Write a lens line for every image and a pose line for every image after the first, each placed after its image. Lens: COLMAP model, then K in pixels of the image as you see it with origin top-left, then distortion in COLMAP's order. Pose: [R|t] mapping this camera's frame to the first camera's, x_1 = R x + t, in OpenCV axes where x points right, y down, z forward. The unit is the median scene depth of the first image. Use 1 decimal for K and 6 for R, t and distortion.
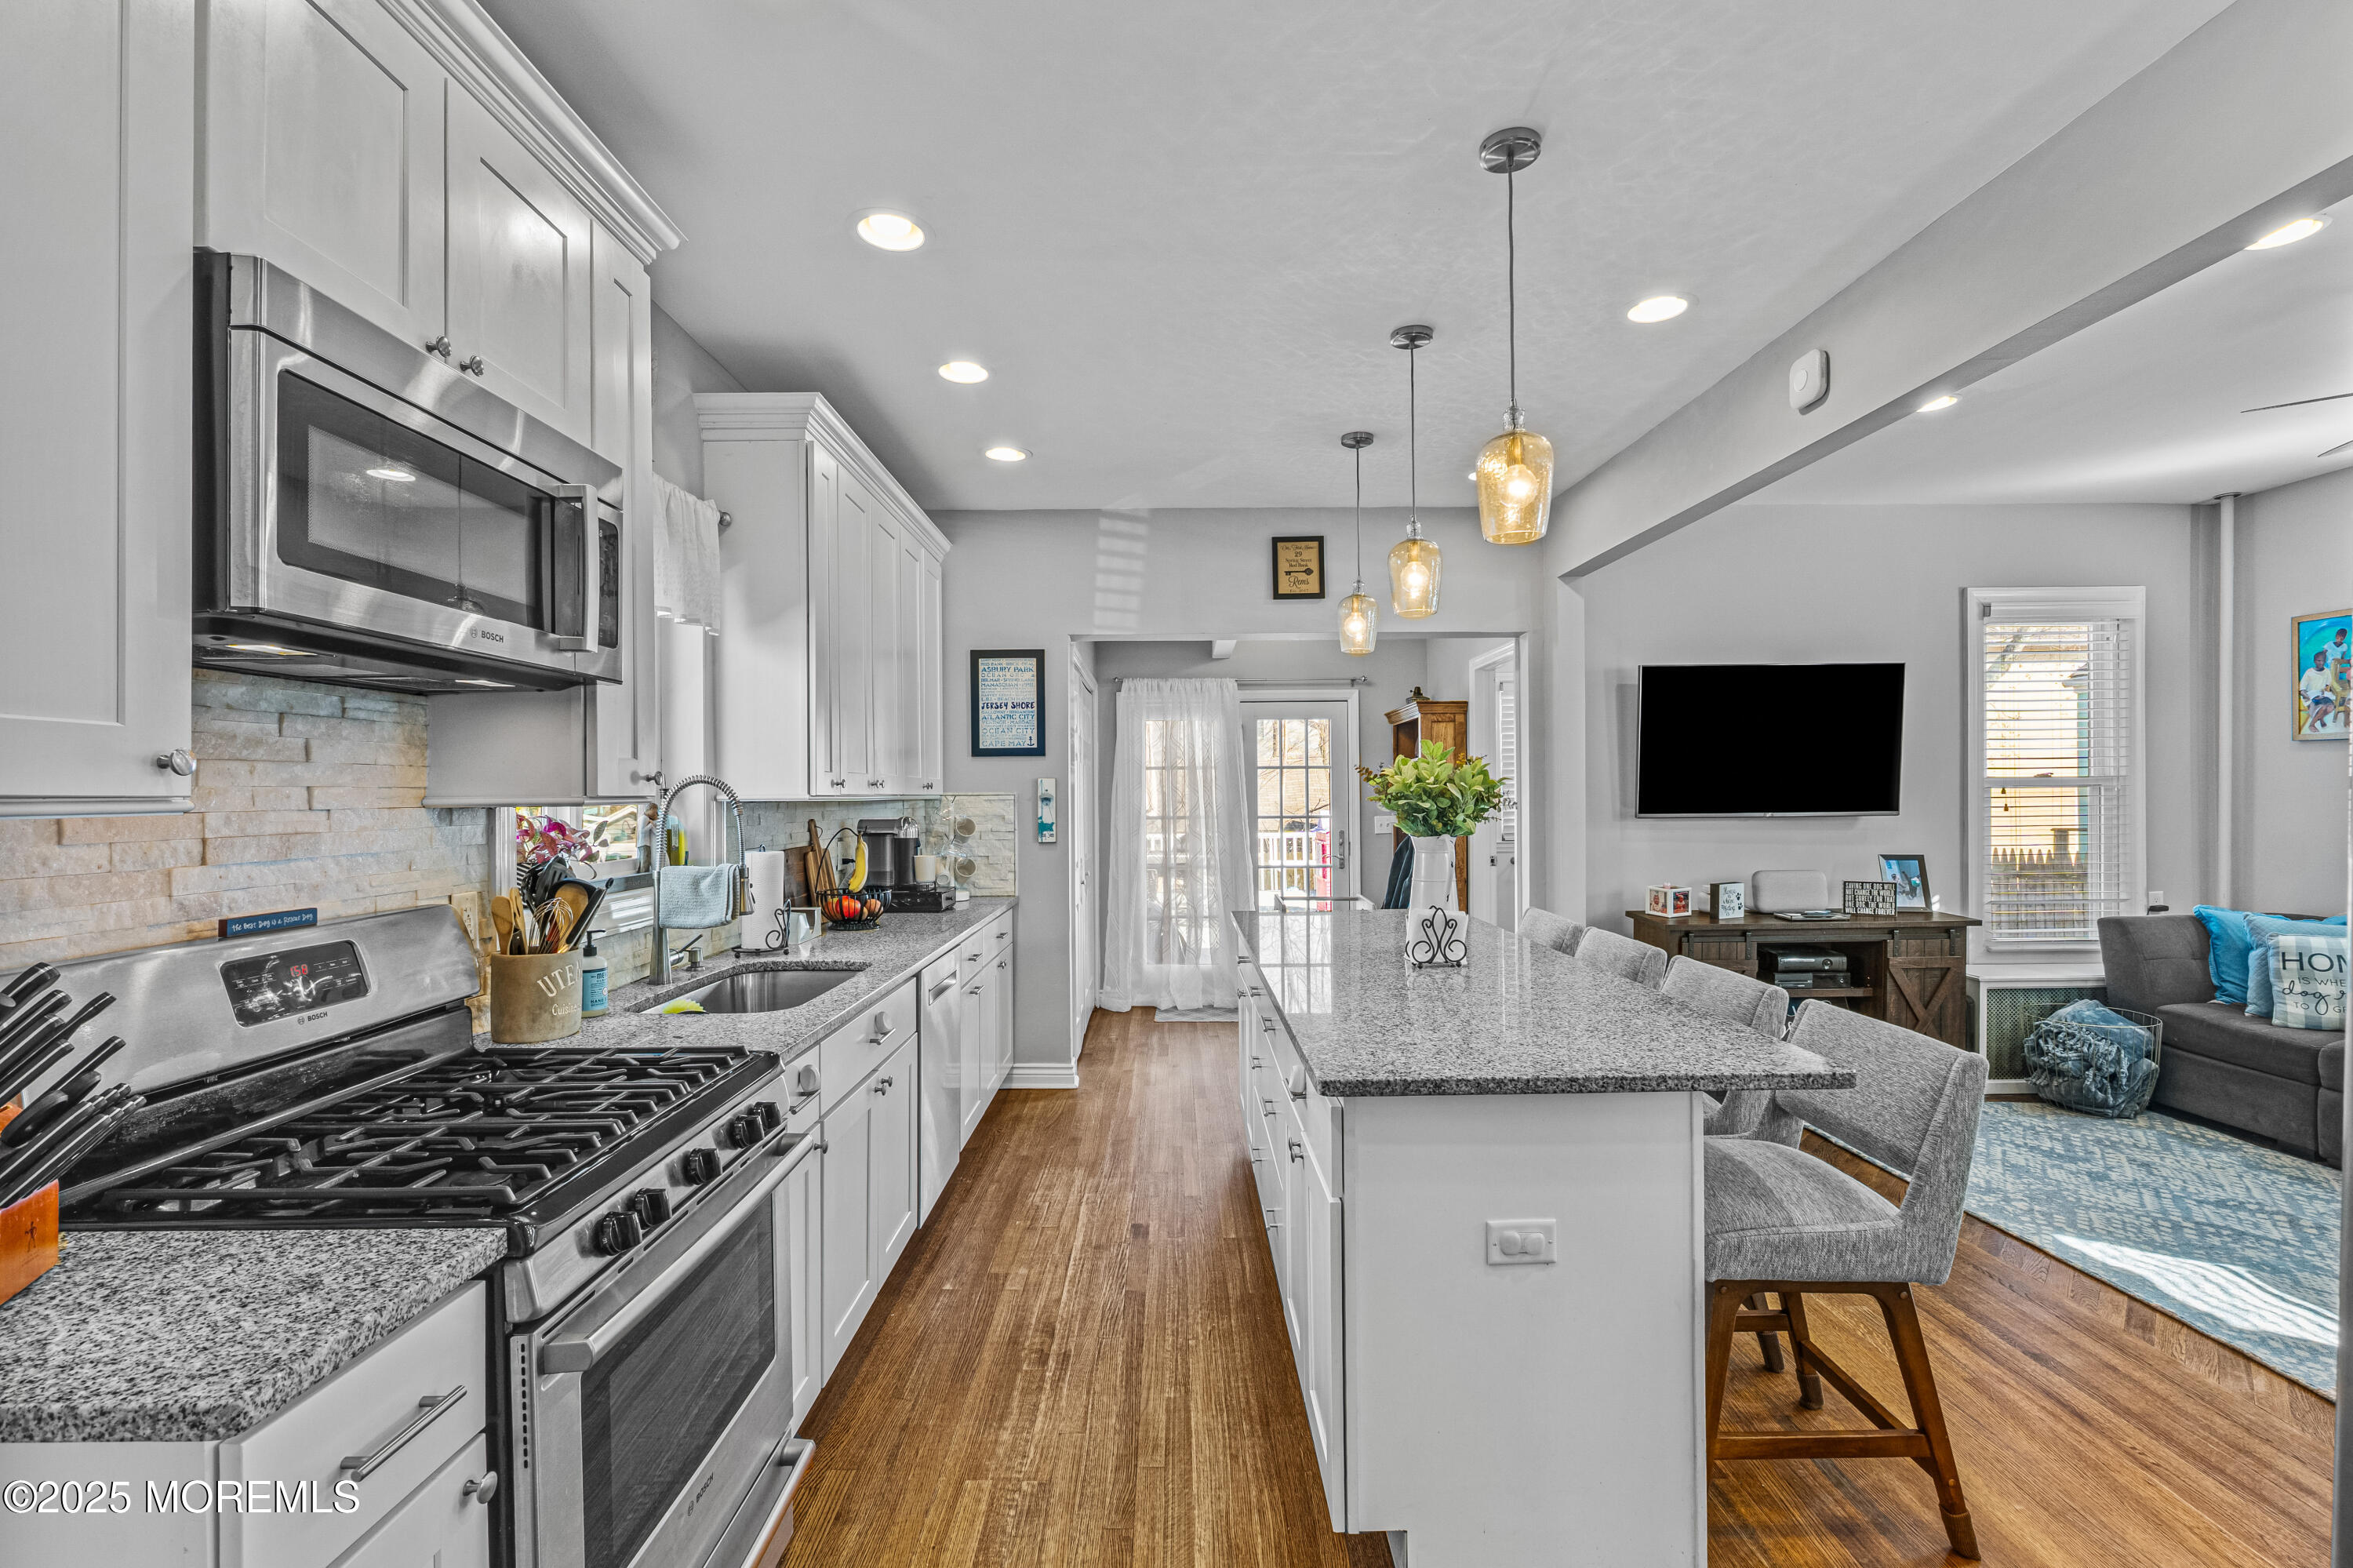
lens RADIAL K [[1029.8, 0, 1183.0], [0, 1029.8, 795.4], [0, 0, 1]] dist [-0.009137, 0.000409]
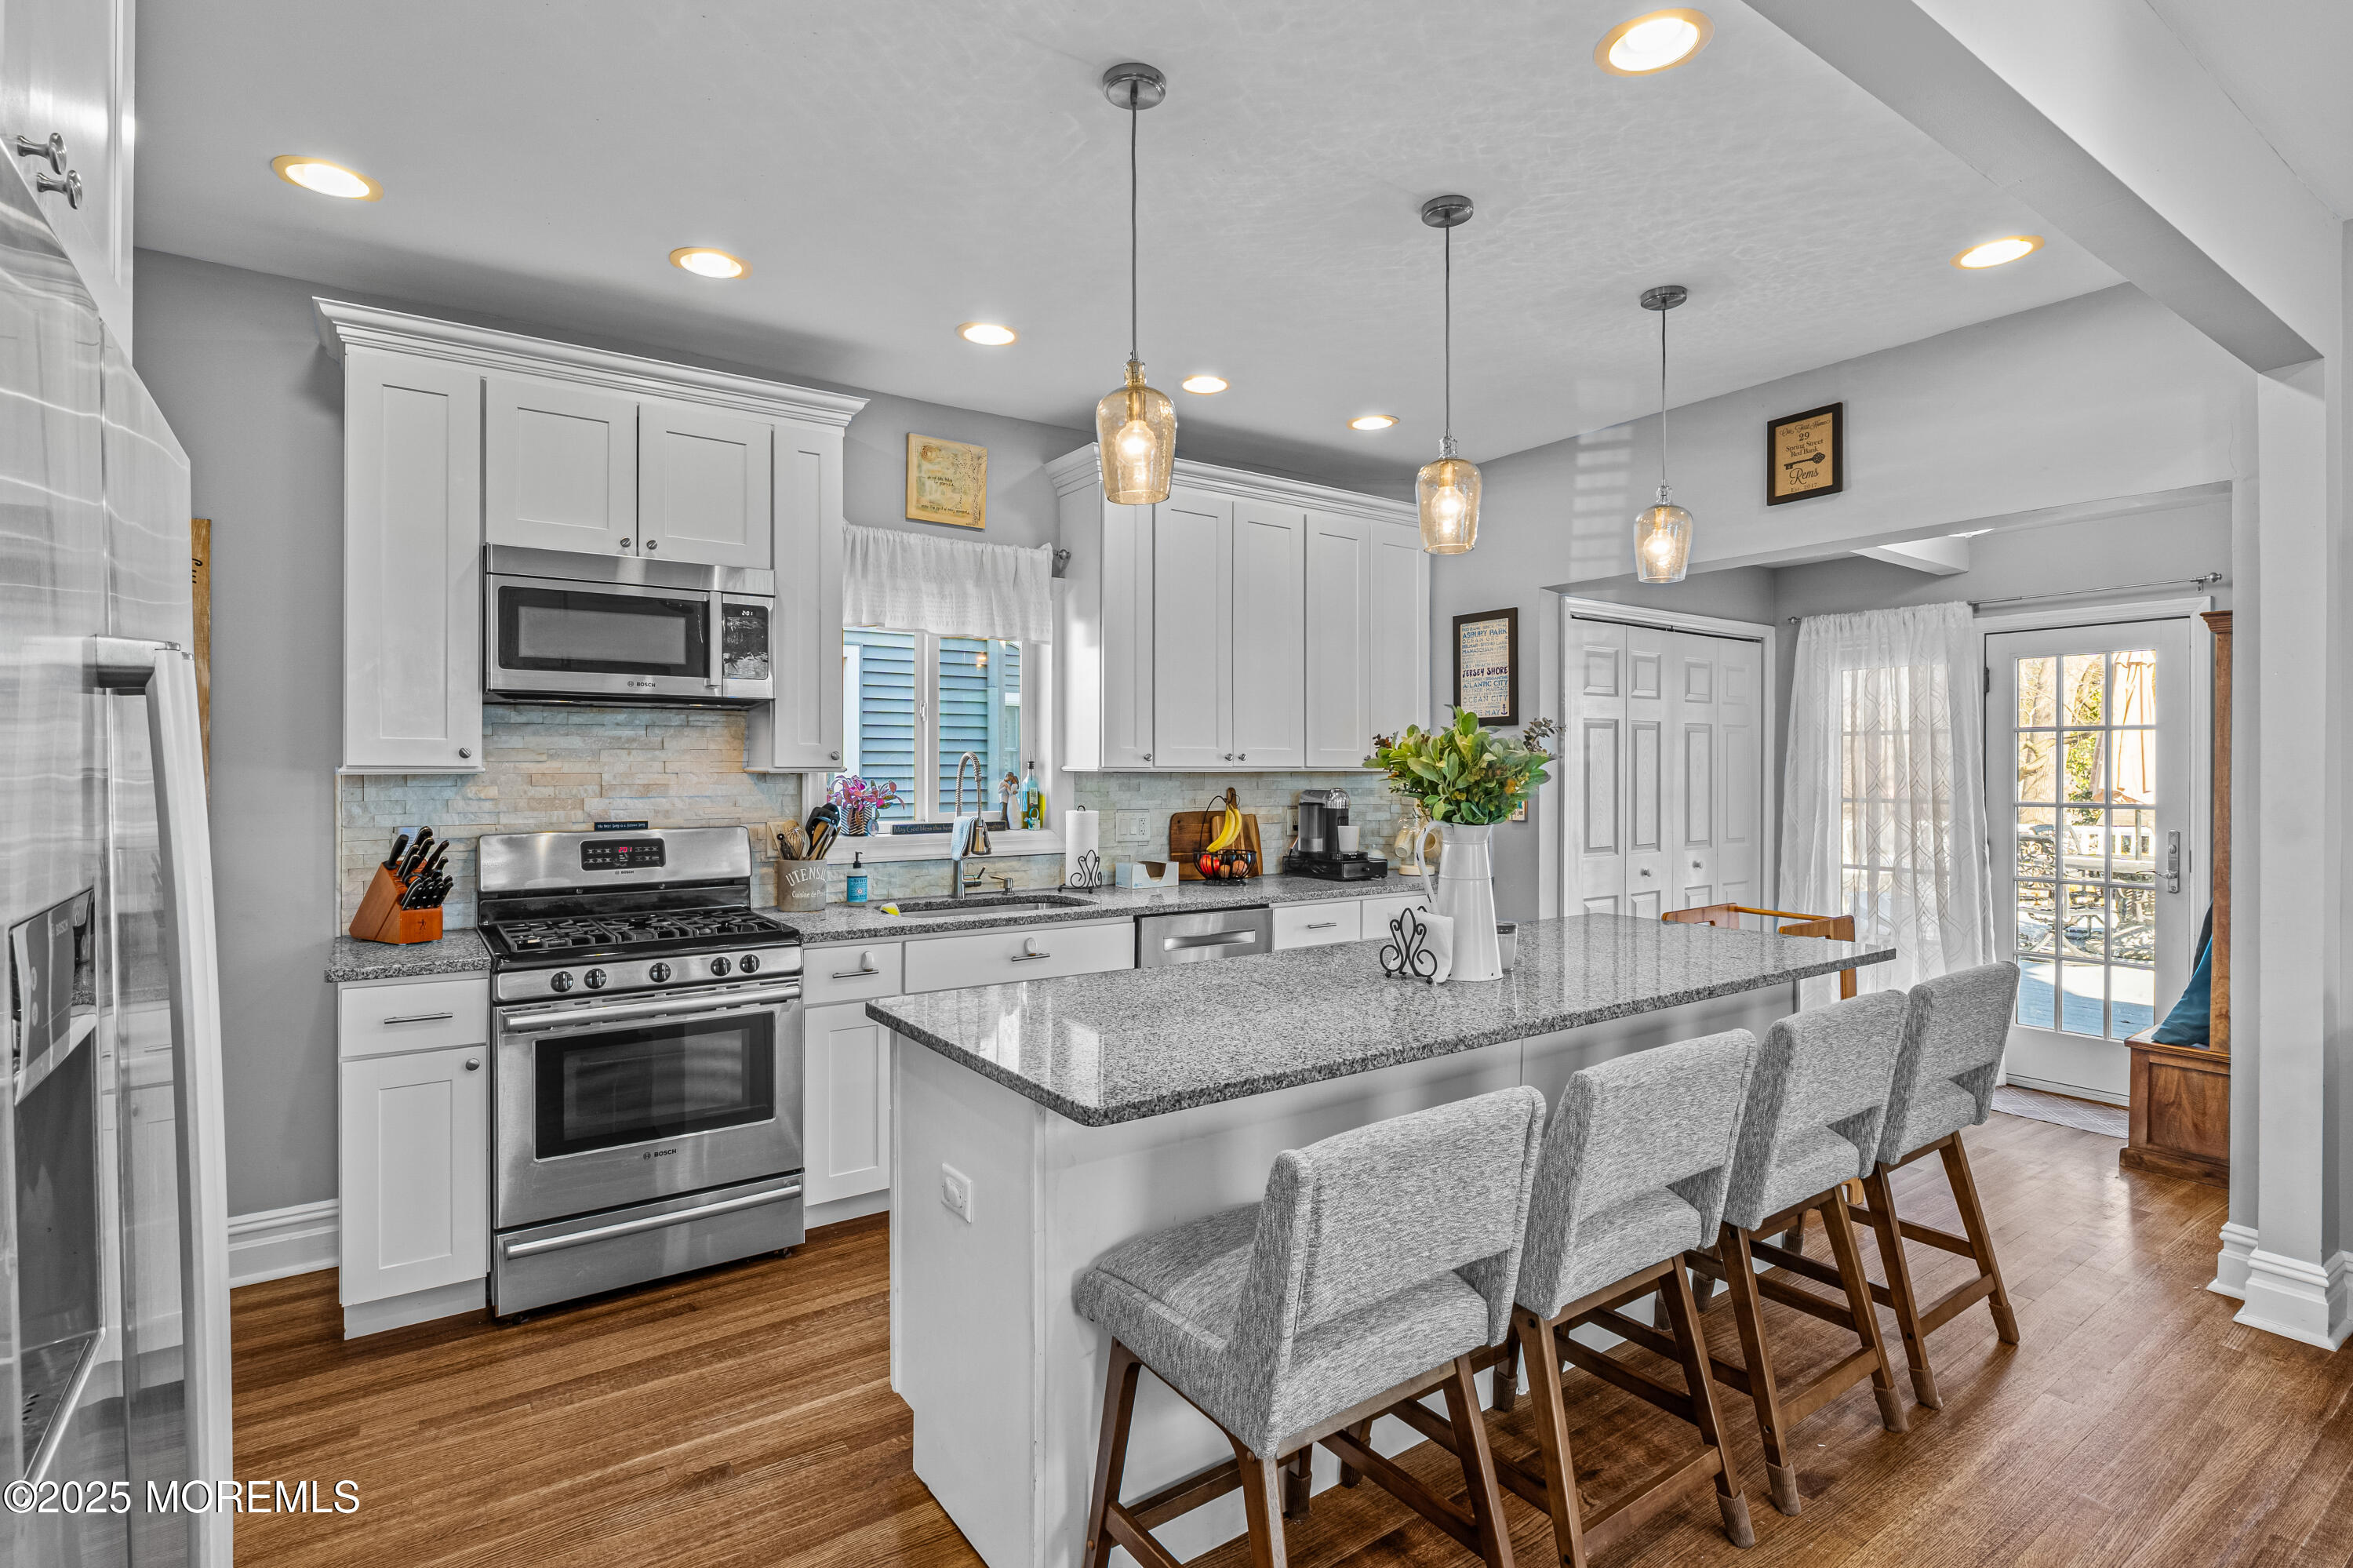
lens RADIAL K [[1135.5, 0, 1183.2], [0, 1135.5, 774.0], [0, 0, 1]] dist [-0.005893, 0.000045]
pose [[0.567776, 0.011961, -0.823096, 0.664916], [-0.005802, 0.999928, 0.010529, -0.005518], [0.823162, -0.001202, 0.567805, 0.245547]]
